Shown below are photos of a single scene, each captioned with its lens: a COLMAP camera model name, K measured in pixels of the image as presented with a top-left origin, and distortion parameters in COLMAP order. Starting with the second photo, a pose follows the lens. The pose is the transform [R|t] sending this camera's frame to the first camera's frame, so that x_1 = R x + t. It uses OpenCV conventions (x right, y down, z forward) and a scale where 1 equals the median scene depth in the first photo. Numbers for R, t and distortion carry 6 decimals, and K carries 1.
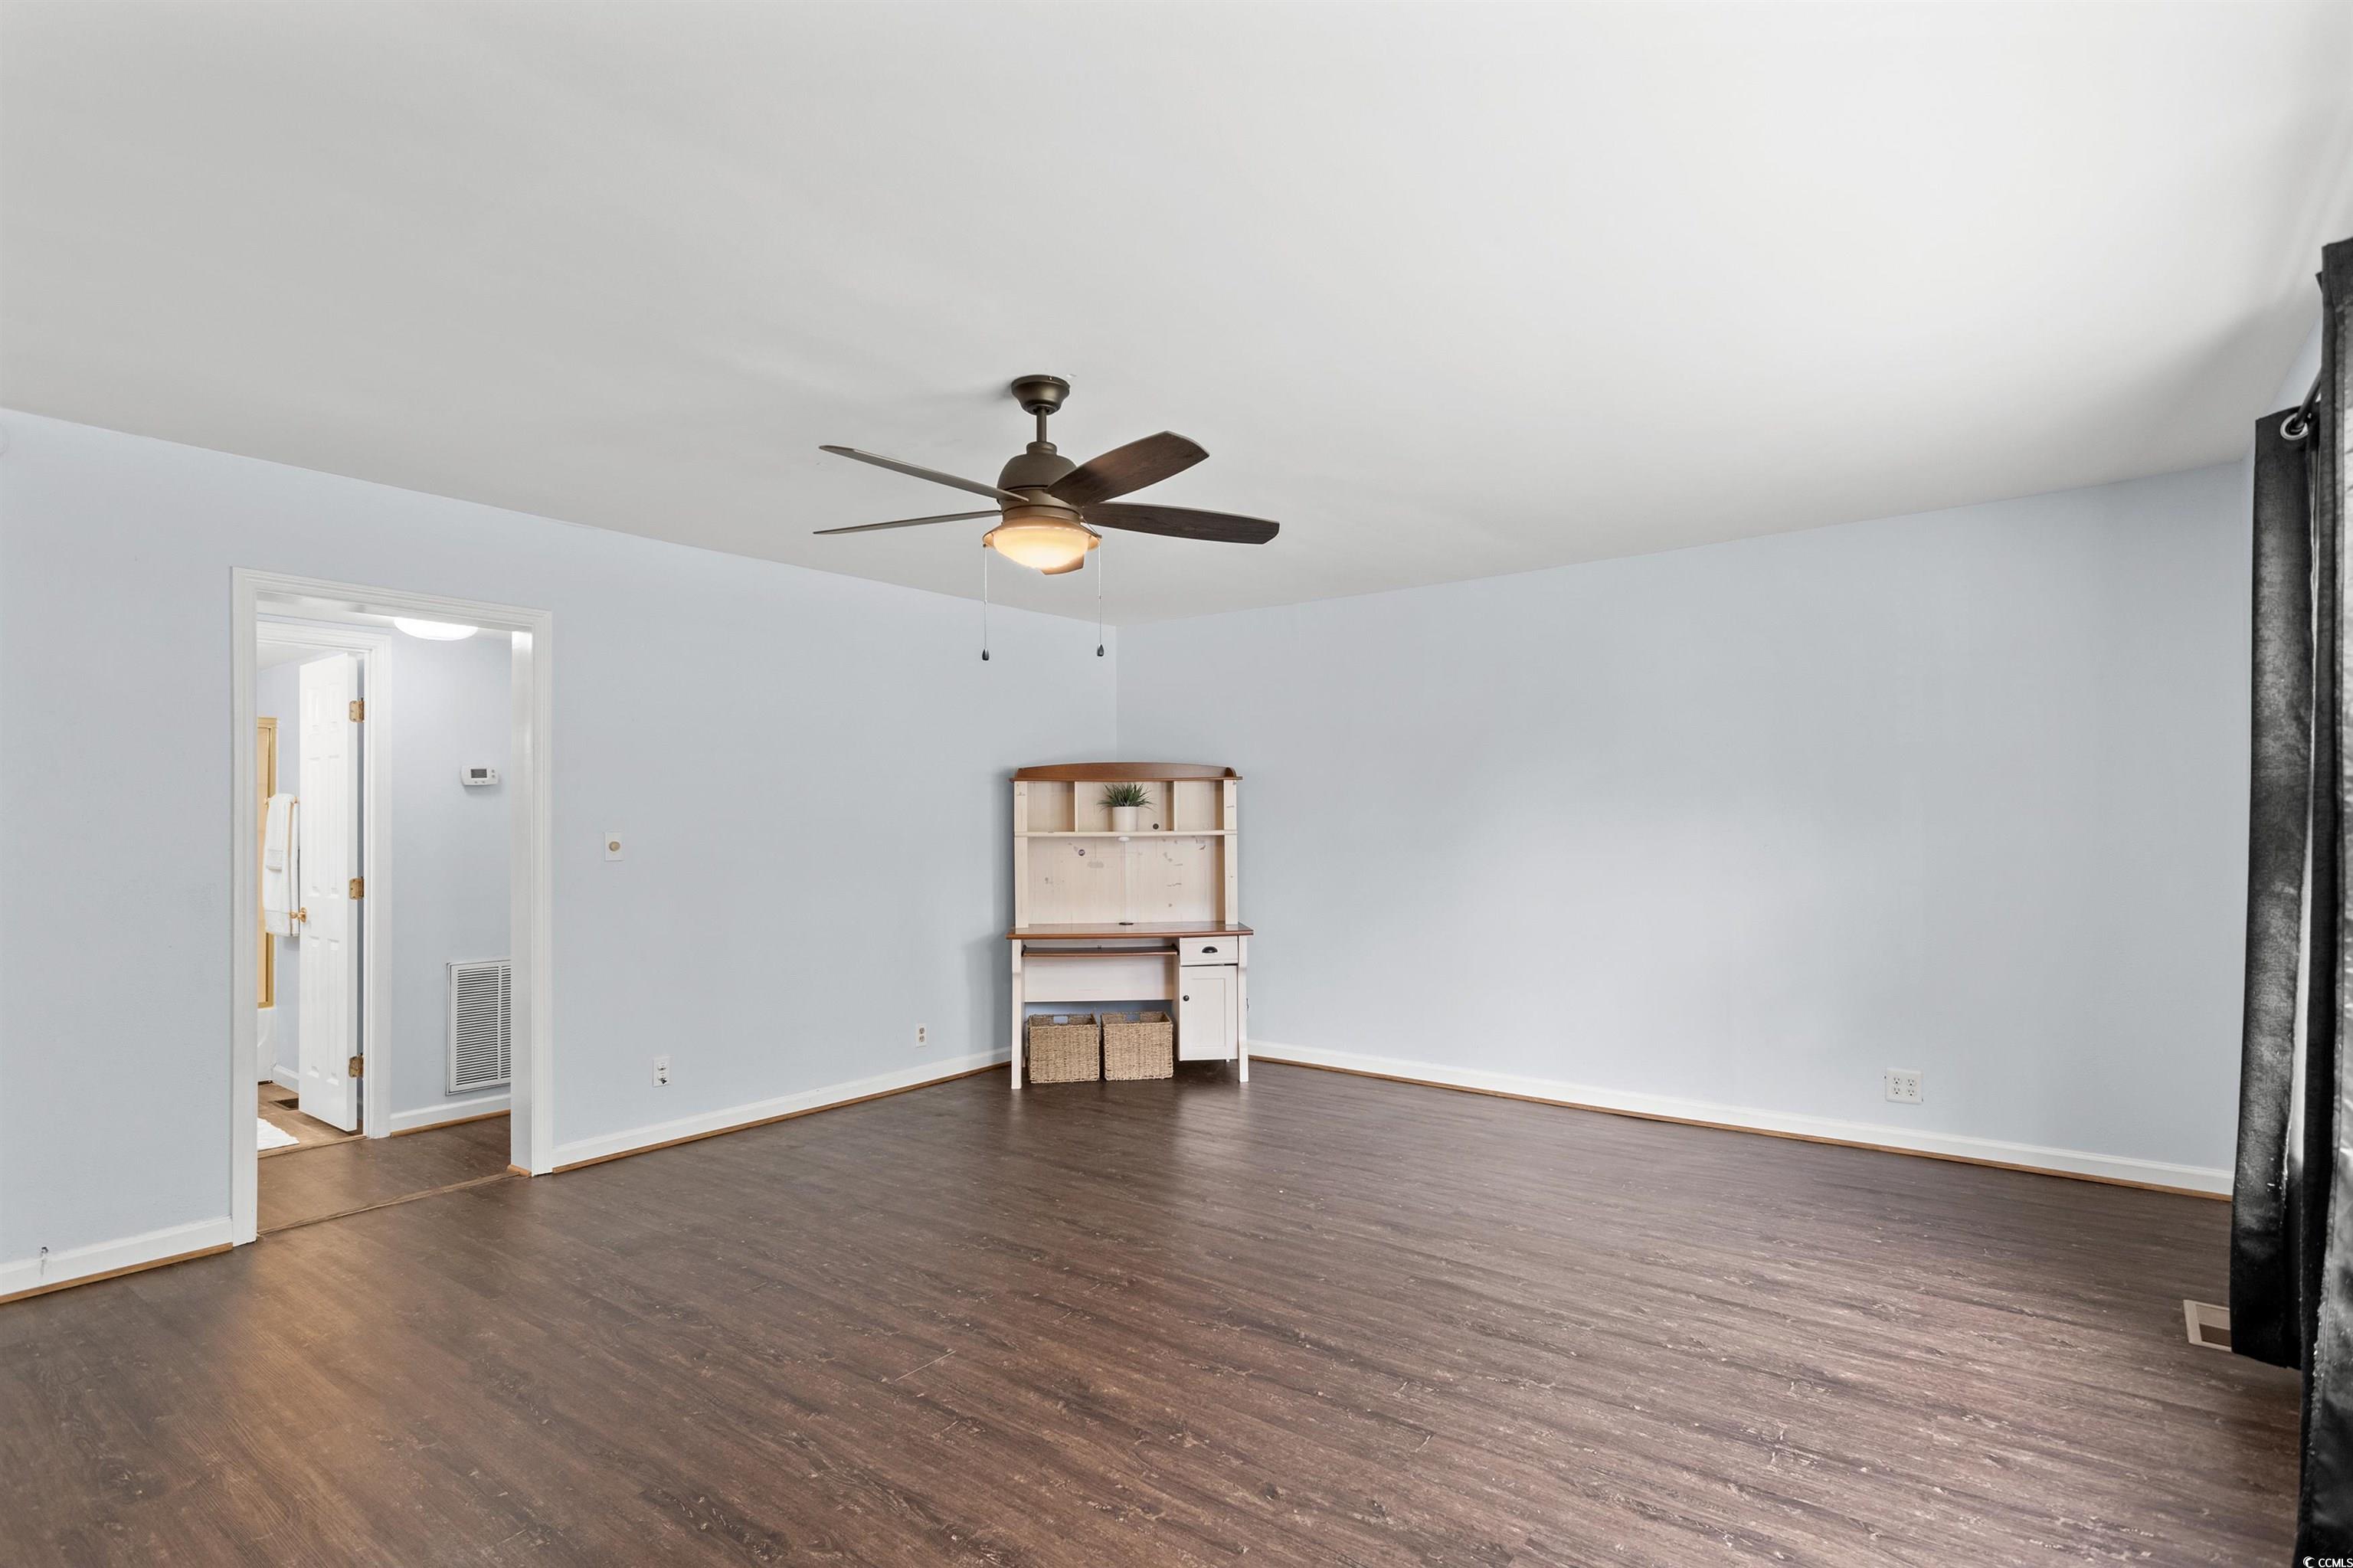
lens RADIAL K [[1134.0, 0, 1202.6], [0, 1134.0, 821.3], [0, 0, 1]] dist [-0.004170, 0.002306]
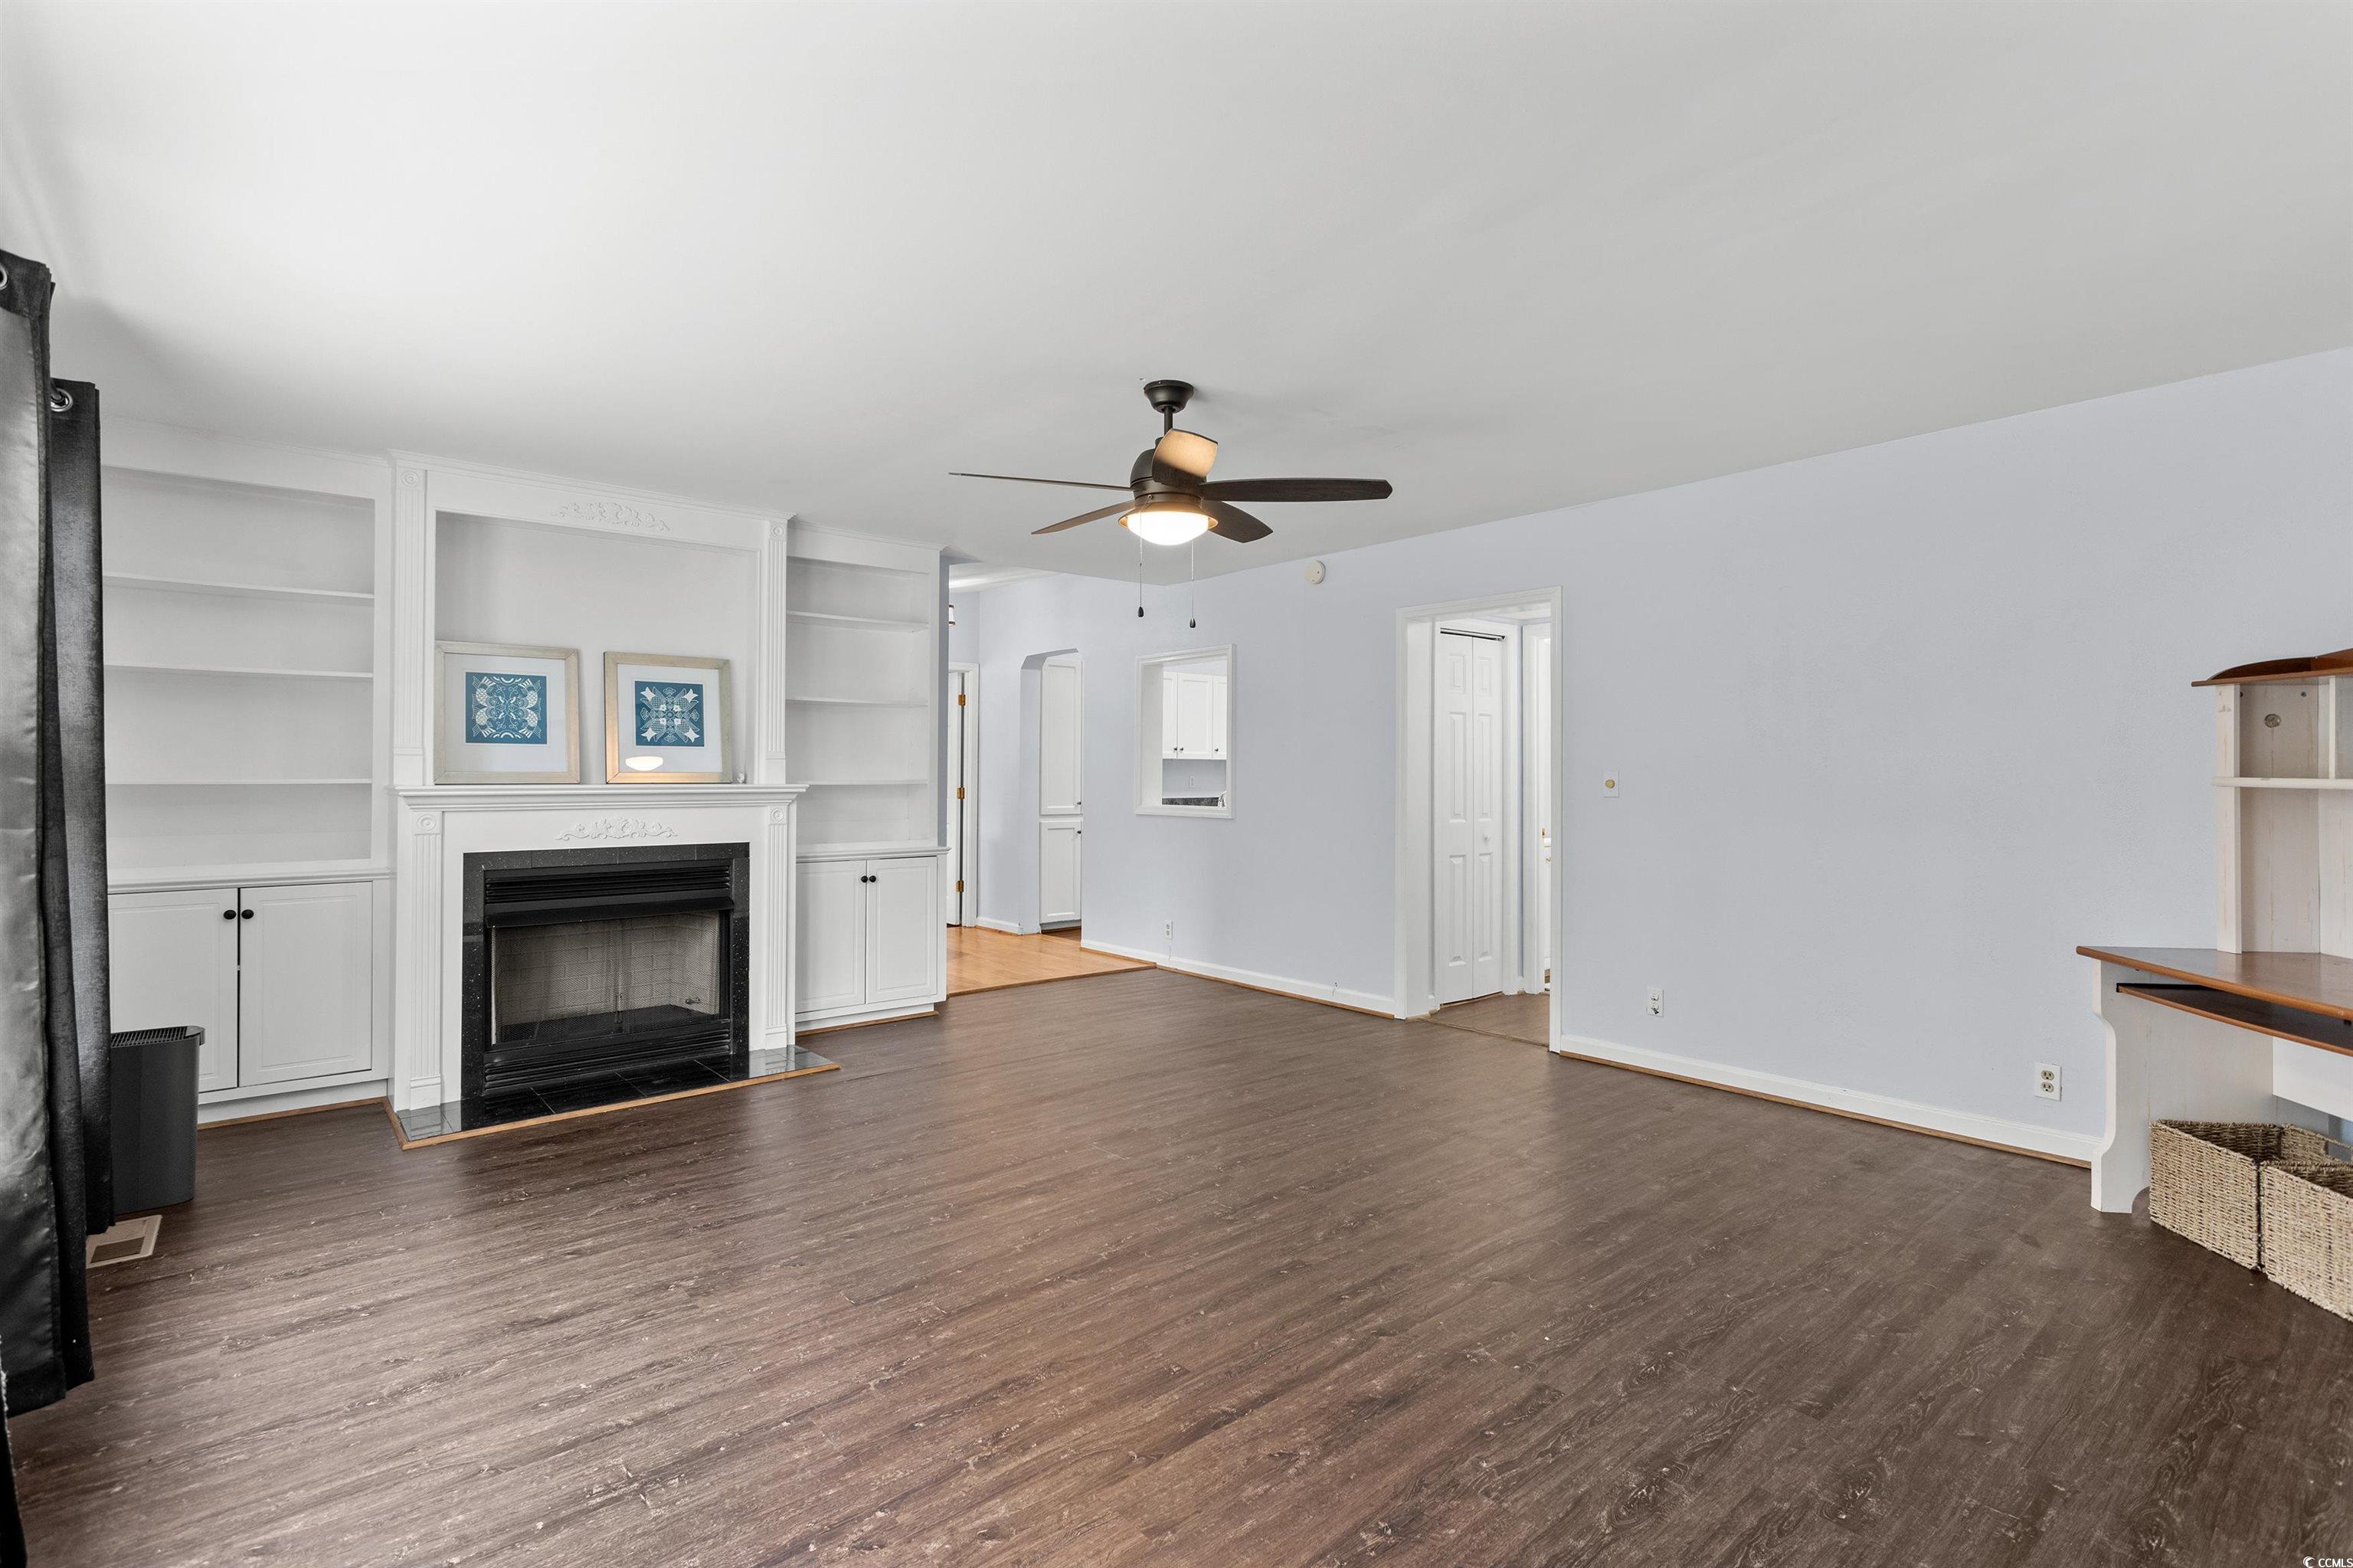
lens RADIAL K [[1134.0, 0, 1176.7], [0, 1134.0, 775.9], [0, 0, 1]] dist [-0.004170, 0.002306]
pose [[-0.221532, 0.013050, -0.975066, 1.112156], [0.002437, 0.999915, 0.012829, -0.001523], [0.975150, 0.000466, -0.221545, 1.414838]]
